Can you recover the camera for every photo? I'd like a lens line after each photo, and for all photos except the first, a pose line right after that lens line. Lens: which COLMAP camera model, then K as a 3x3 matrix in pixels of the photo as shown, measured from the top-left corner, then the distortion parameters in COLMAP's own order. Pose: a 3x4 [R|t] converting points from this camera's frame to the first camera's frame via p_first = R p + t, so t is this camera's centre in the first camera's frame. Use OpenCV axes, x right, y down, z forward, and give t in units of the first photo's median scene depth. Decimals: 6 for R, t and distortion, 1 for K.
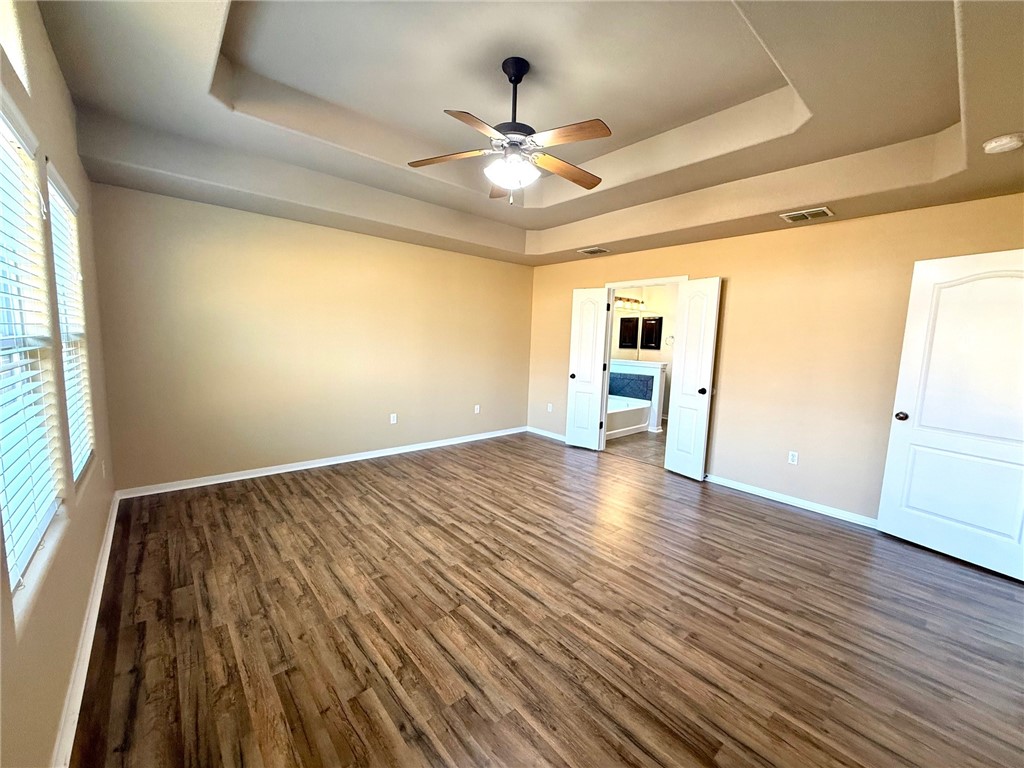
lens RADIAL K [[407.3, 0, 516.2], [0, 407.3, 377.3], [0, 0, 1]] dist [0.000576, -0.000041]
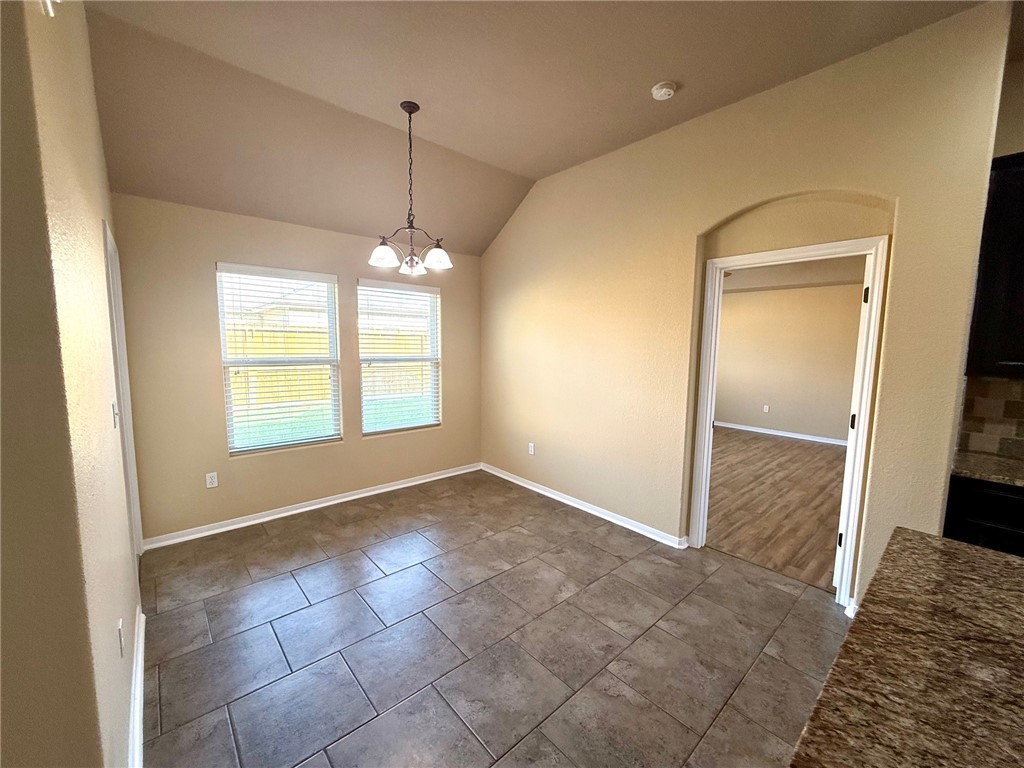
lens RADIAL K [[407.3, 0, 511.8], [0, 407.3, 385.0], [0, 0, 1]] dist [0.000576, -0.000041]
pose [[-0.001841, 0.067598, -0.997711, 2.294673], [-0.105929, 0.992086, 0.067412, 0.028929], [0.994372, 0.105810, 0.005334, 0.131798]]
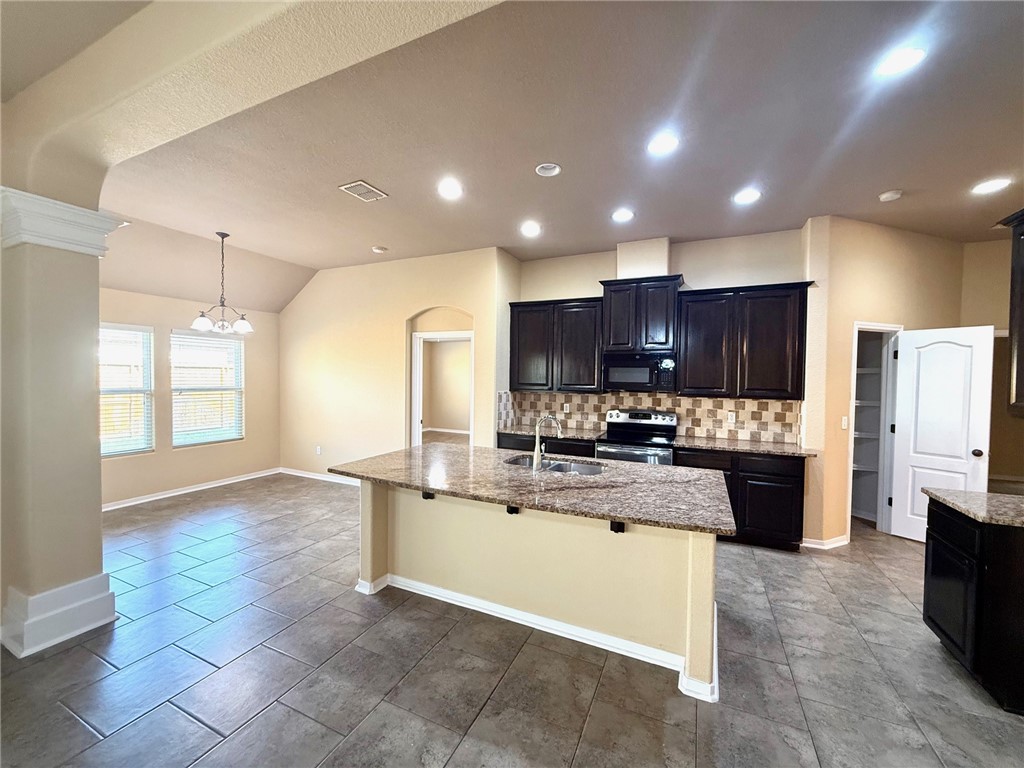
lens RADIAL K [[407.3, 0, 510.7], [0, 407.3, 385.8], [0, 0, 1]] dist [0.000576, -0.000041]
pose [[0.395428, -0.009280, -0.918450, 3.305384], [-0.084081, 0.995385, -0.046257, 0.032611], [0.914640, 0.095516, 0.392823, 0.307541]]
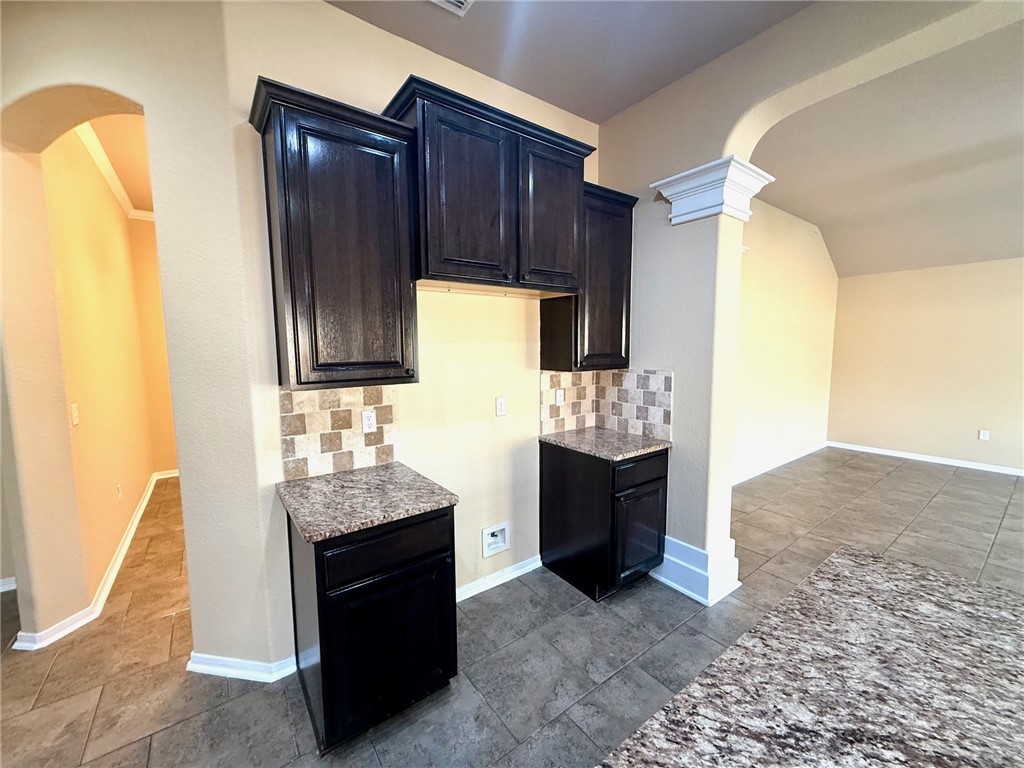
lens RADIAL K [[407.3, 0, 509.1], [0, 407.3, 383.6], [0, 0, 1]] dist [0.000576, -0.000041]
pose [[0.094939, -0.133717, 0.986462, 2.299271], [0.104835, 0.986770, 0.123669, -0.090464], [-0.989948, 0.091674, 0.107701, 1.299779]]
